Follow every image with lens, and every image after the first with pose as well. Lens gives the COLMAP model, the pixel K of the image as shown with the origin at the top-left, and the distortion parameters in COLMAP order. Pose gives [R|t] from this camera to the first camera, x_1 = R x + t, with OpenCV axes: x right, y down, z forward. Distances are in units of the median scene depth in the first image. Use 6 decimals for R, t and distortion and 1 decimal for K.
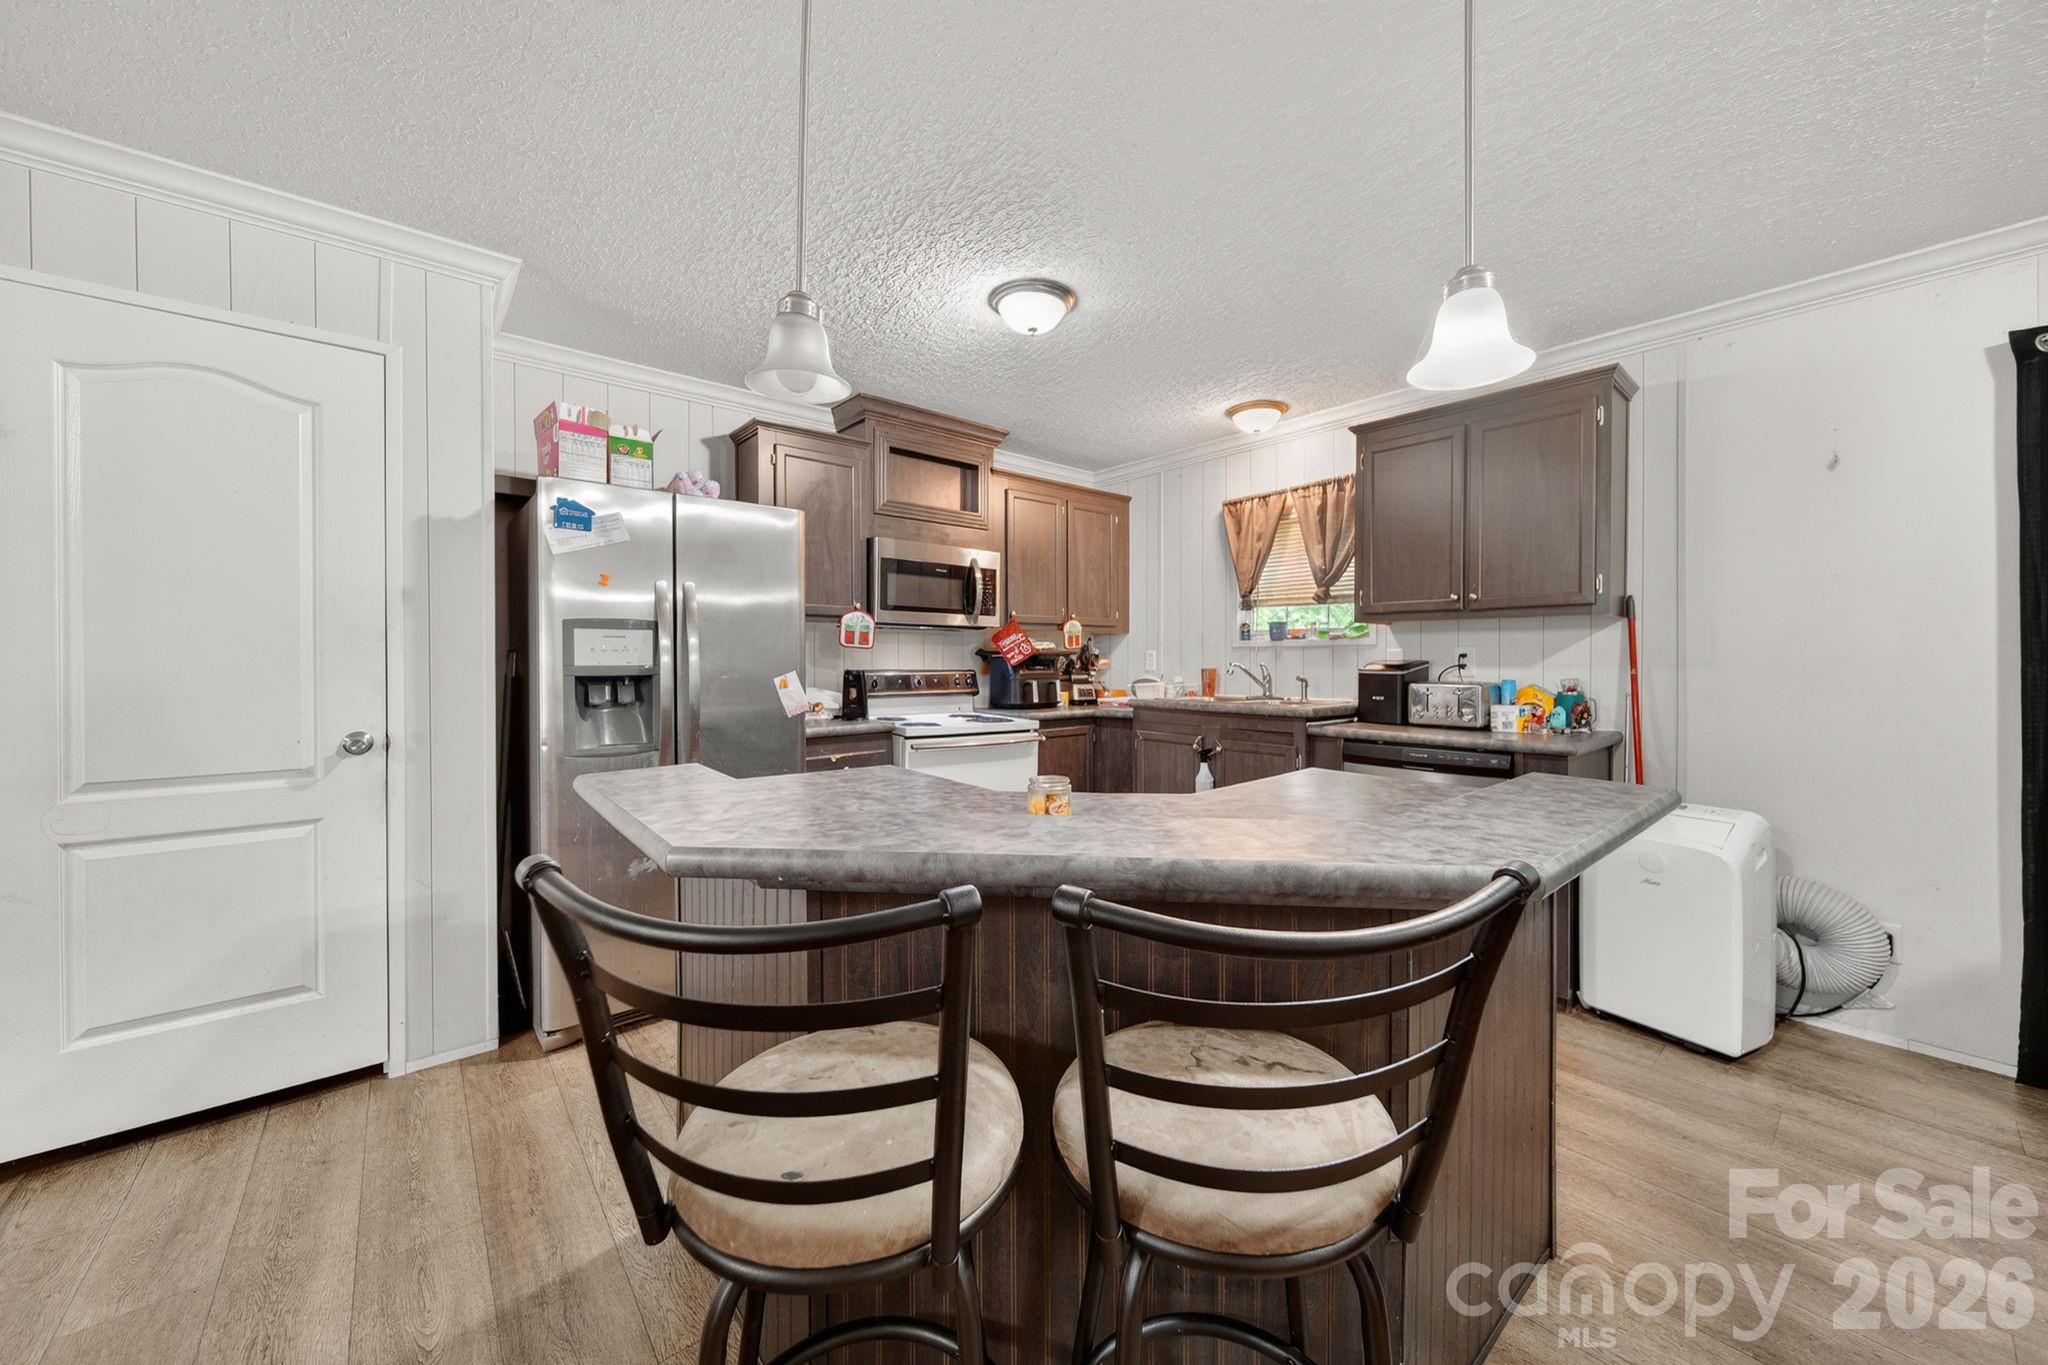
lens RADIAL K [[744.4, 0, 1034.2], [0, 744.4, 659.8], [0, 0, 1]] dist [-0.001300, -0.000542]
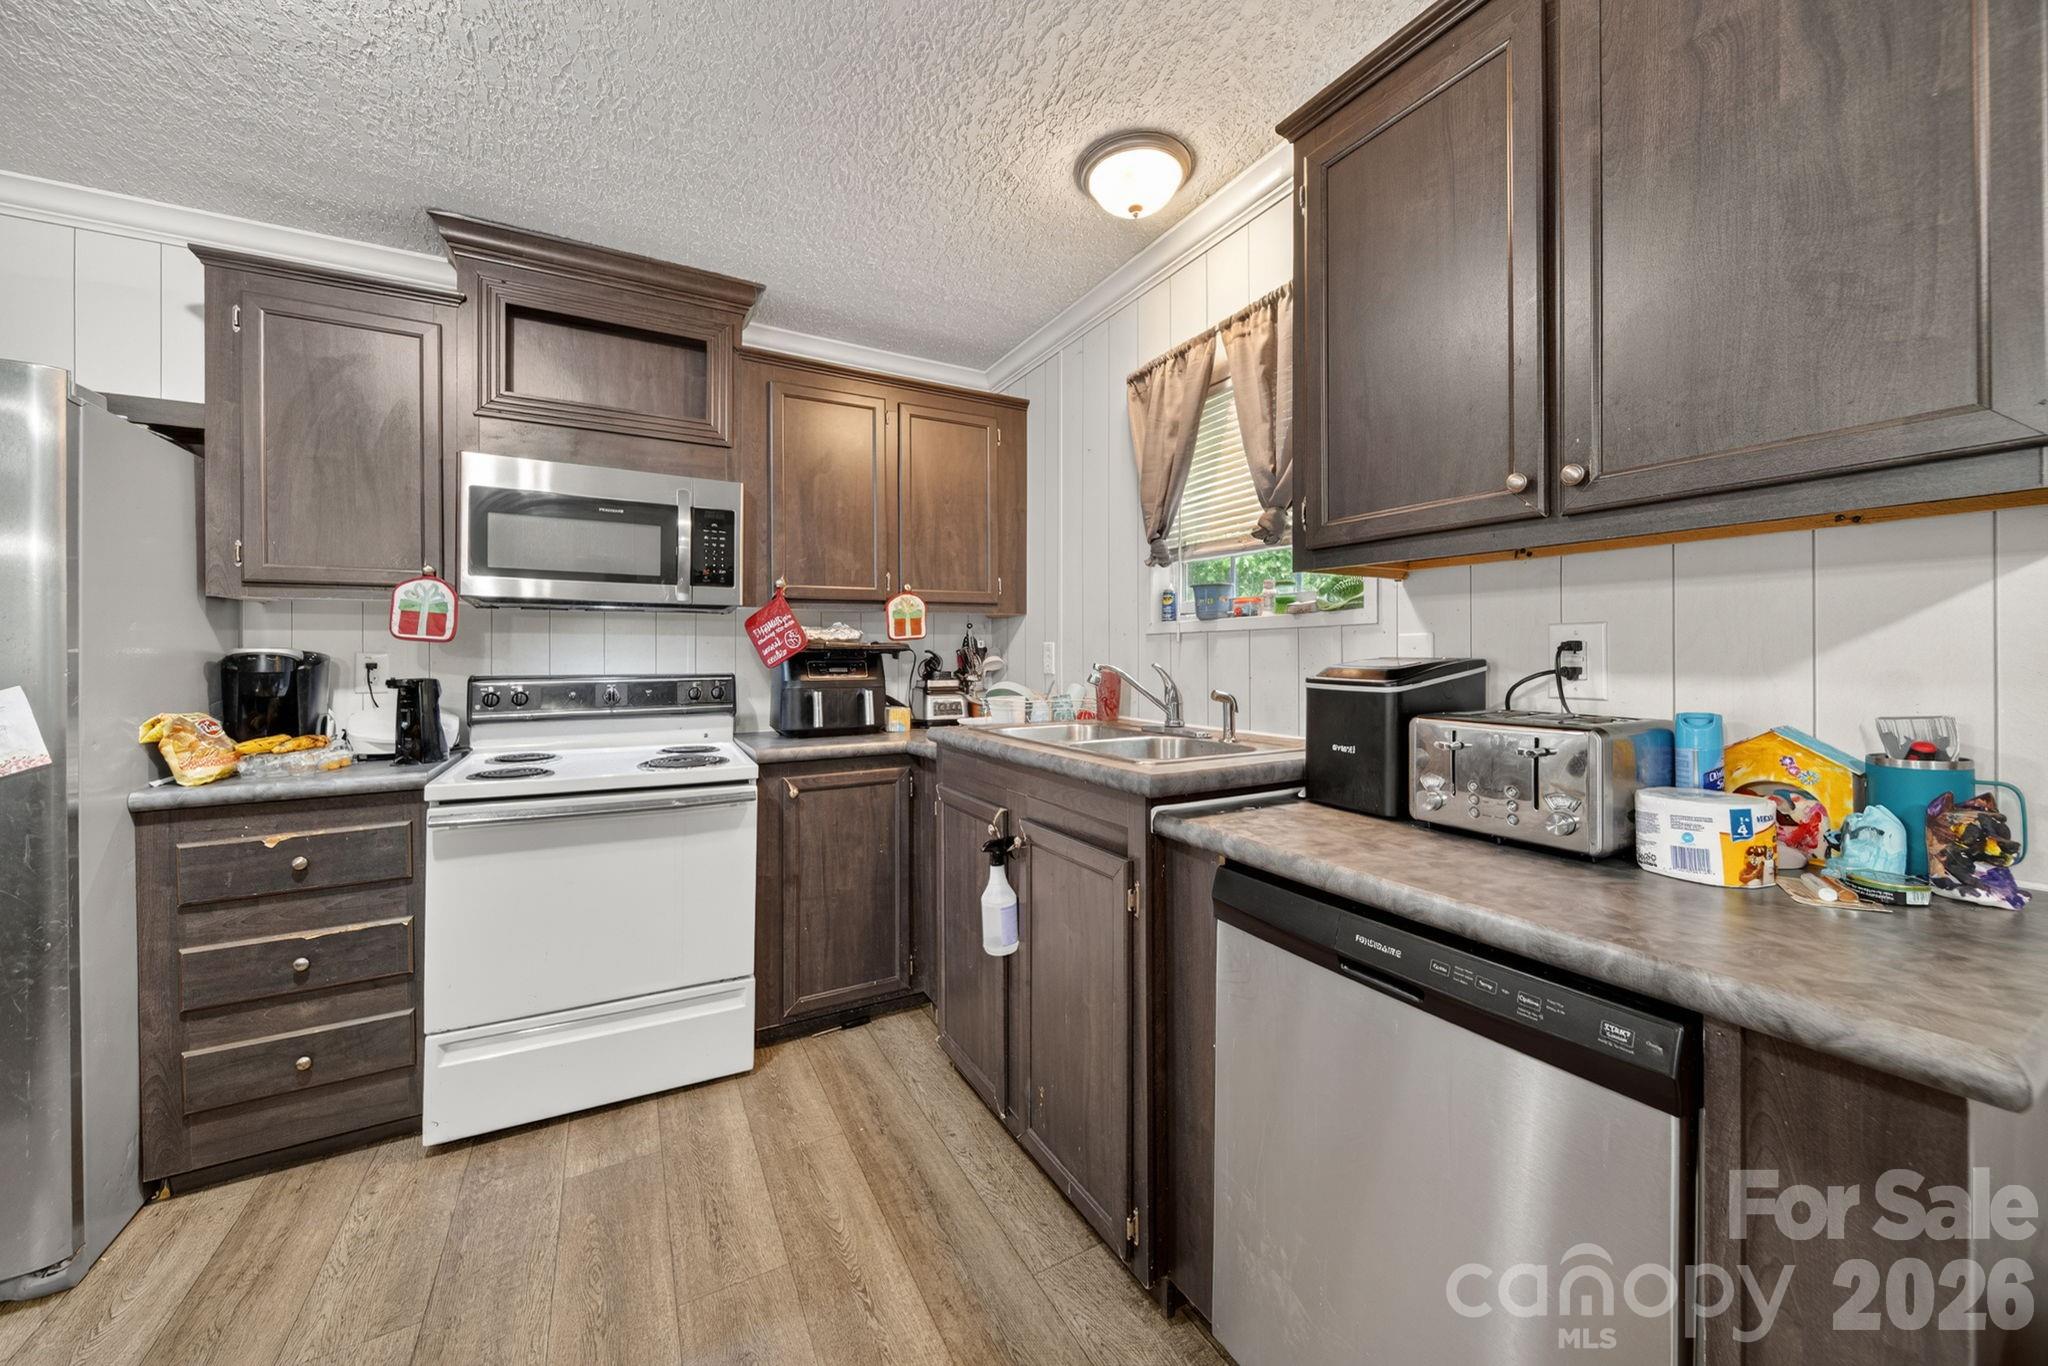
lens RADIAL K [[744.4, 0, 1022.7], [0, 744.4, 651.2], [0, 0, 1]] dist [-0.001300, -0.000542]
pose [[0.980471, -0.005123, -0.196597, 0.331324], [0.004585, 0.999984, -0.003190, -0.003053], [0.196610, 0.002226, 0.980479, 0.498116]]
